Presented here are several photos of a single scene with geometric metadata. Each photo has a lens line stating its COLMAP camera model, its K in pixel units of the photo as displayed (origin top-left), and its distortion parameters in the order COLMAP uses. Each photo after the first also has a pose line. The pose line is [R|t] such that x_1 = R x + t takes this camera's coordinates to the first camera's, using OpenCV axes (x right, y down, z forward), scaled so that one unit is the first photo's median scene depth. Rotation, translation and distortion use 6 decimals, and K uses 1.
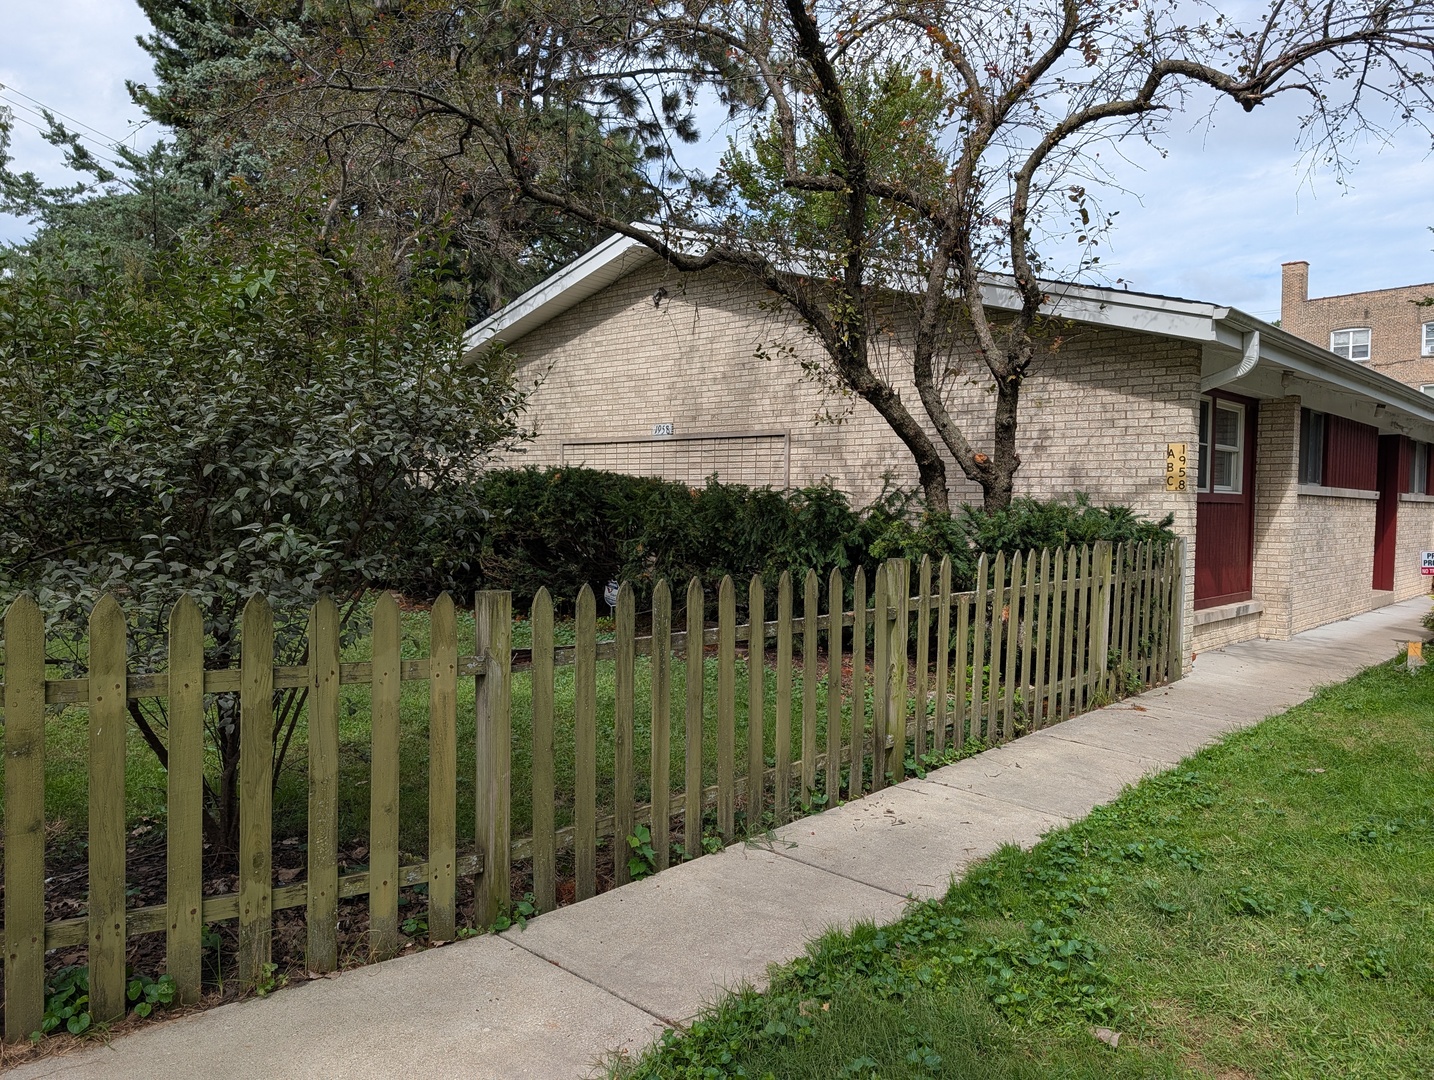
lens RADIAL K [[1008.7, 0, 717.0], [0, 1008.7, 540.0], [0, 0, 1]] dist [0.001550, -0.003777]
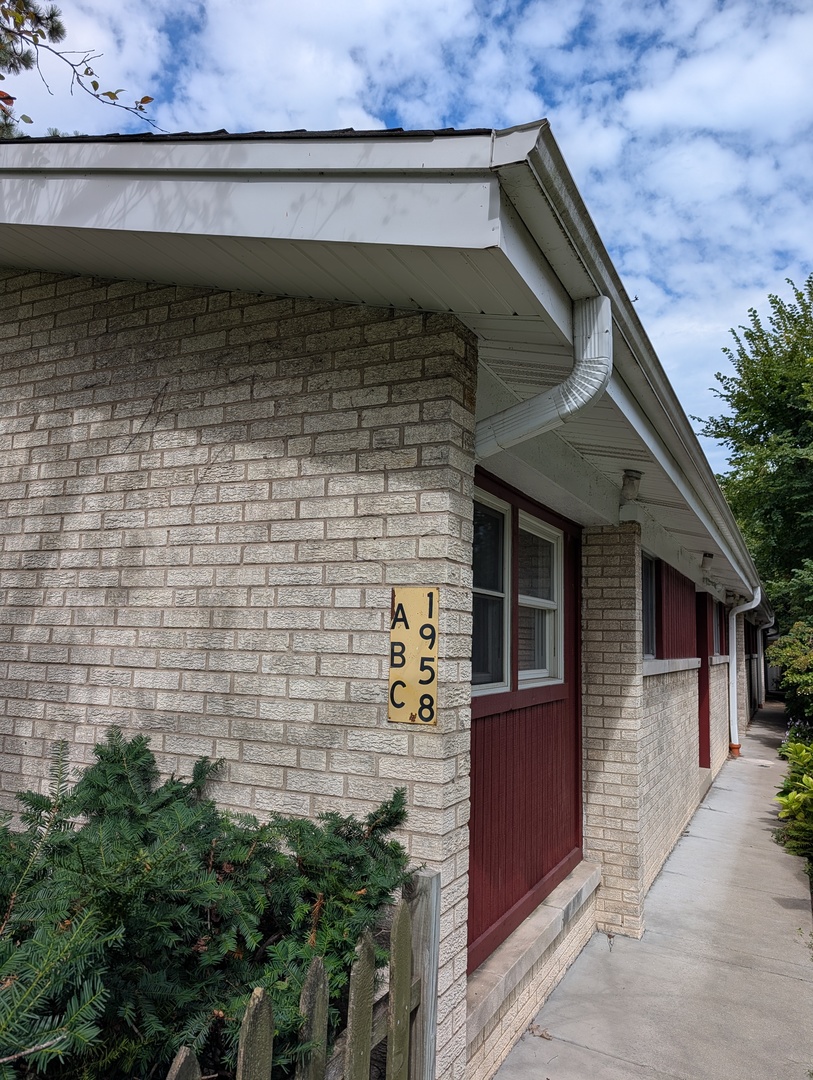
lens RADIAL K [[759.7, 0, 406.5], [0, 759.7, 540.0], [0, 0, 1]] dist [0.001550, -0.003777]
pose [[0.954731, 0.049804, 0.293273, 0.362825], [-0.001956, 0.986915, -0.161230, -0.067209], [-0.297465, 0.153358, 0.942335, 0.723952]]
